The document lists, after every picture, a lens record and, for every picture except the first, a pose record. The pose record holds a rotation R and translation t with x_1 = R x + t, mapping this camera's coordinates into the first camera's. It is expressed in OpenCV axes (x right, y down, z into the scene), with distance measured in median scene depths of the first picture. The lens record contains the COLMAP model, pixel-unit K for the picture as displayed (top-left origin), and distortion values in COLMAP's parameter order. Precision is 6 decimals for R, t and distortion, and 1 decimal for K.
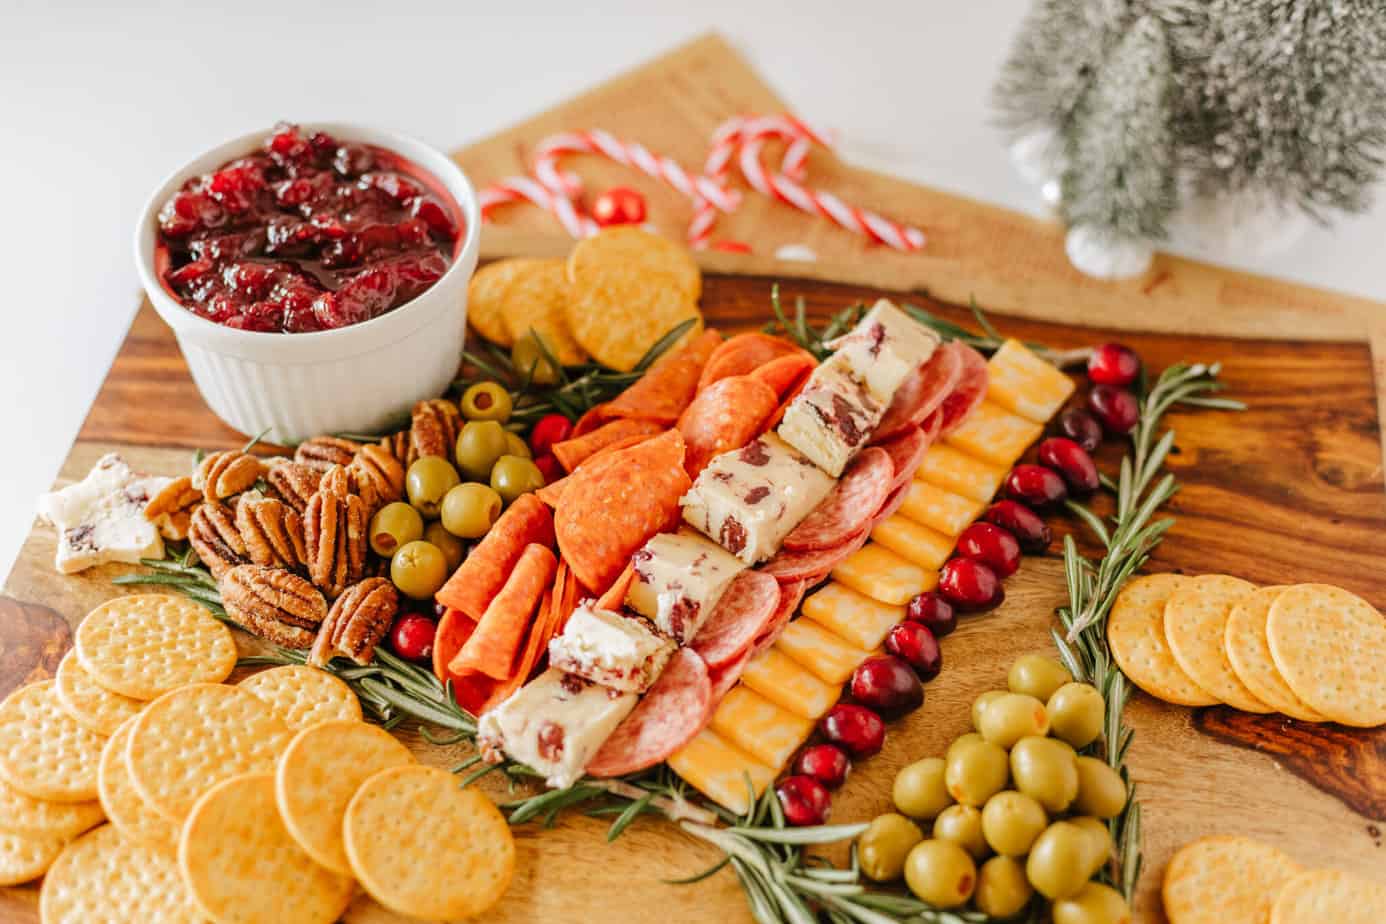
lens RADIAL K [[2161.0, 0, 694.2], [0, 2161.0, 442.7], [0, 0, 1]] dist [-0.007407, 0.030011]
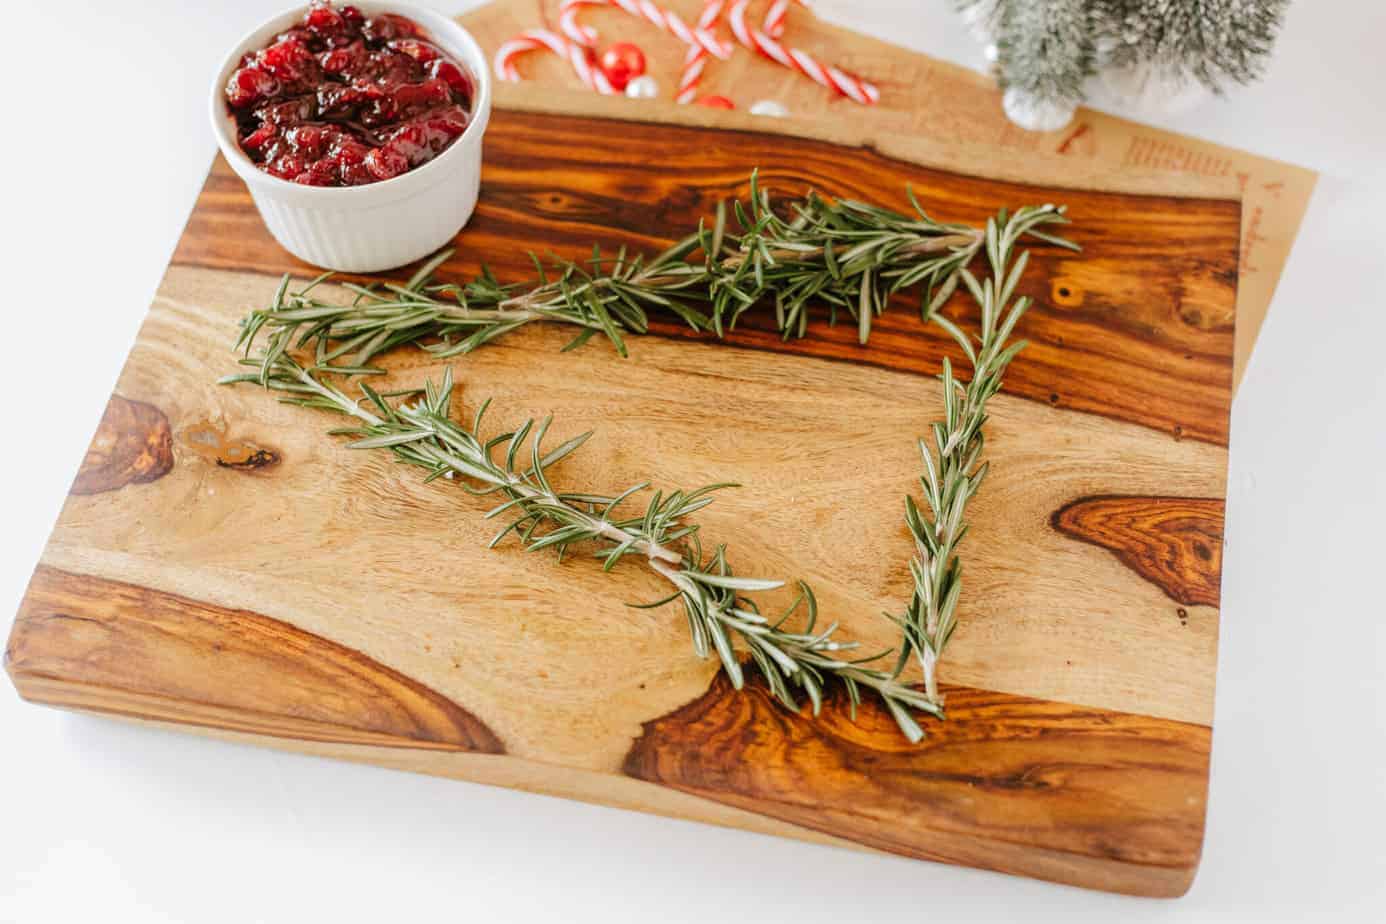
lens RADIAL K [[2108.0, 0, 693.0], [0, 2108.0, 462.0], [0, 0, 1]] dist [-0.001584, 0.101676]
pose [[0.999084, 0.025561, -0.034324, 0.060837], [-0.020033, 0.988069, 0.152702, -0.085647], [0.037817, -0.151874, 0.987676, -0.211191]]
